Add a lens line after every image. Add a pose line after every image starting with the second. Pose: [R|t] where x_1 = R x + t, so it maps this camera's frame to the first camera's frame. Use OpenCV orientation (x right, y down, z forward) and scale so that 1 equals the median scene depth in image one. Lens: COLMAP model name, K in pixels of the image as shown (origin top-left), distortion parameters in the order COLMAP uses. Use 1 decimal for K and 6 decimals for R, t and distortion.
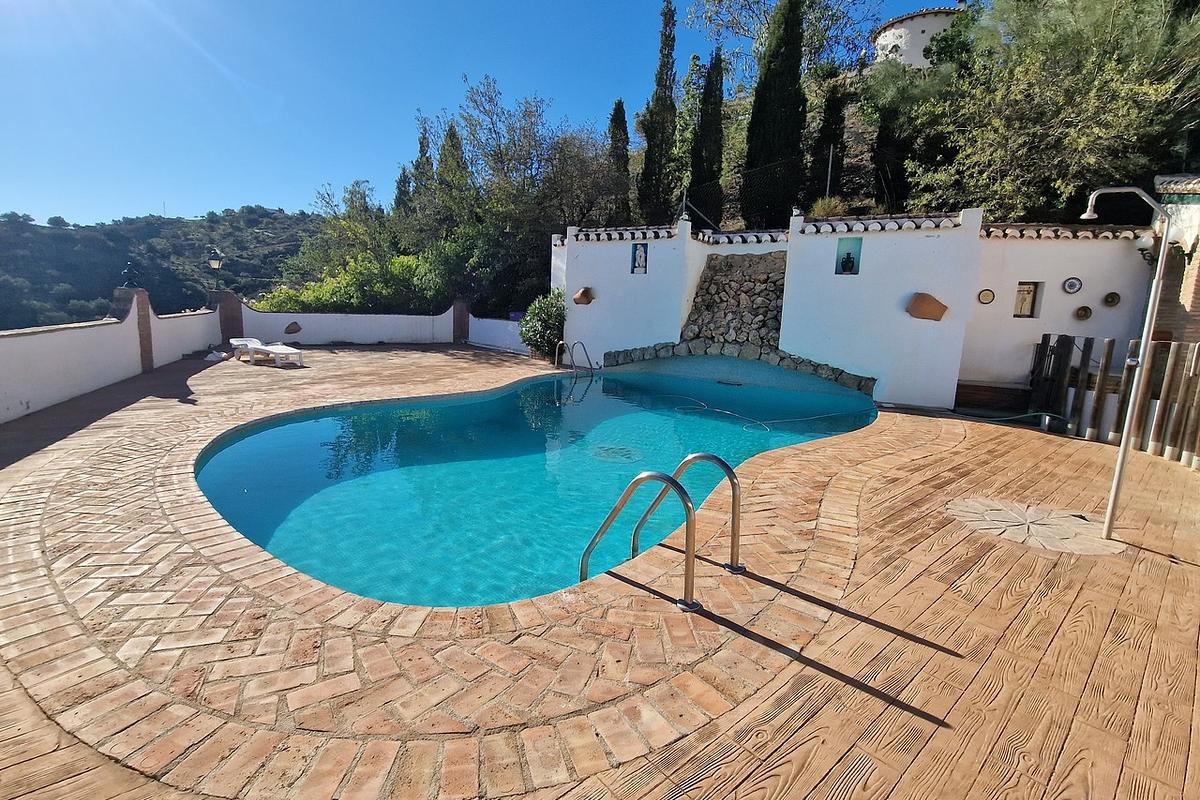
lens RADIAL K [[551.3, 0, 600.0], [0, 551.3, 400.0], [0, 0, 1]] dist [0.000228, 0.000049]
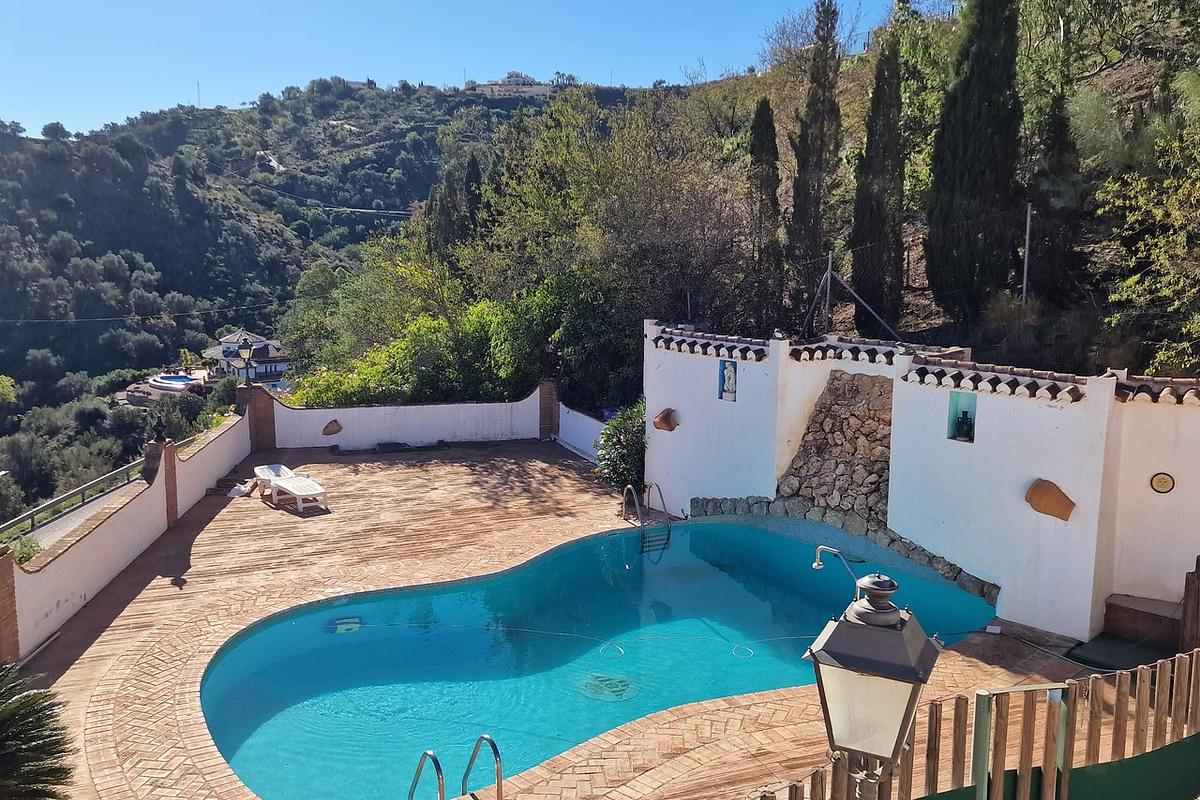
lens RADIAL K [[1148.8, 0, 600.0], [0, 1148.8, 400.0], [0, 0, 1]] dist [0.074568, -0.024696]
pose [[0.945328, 0.019226, -0.325552, 0.410829], [-0.020630, 0.999787, -0.000862, -0.224959], [0.325467, 0.007531, 0.945524, -0.513092]]
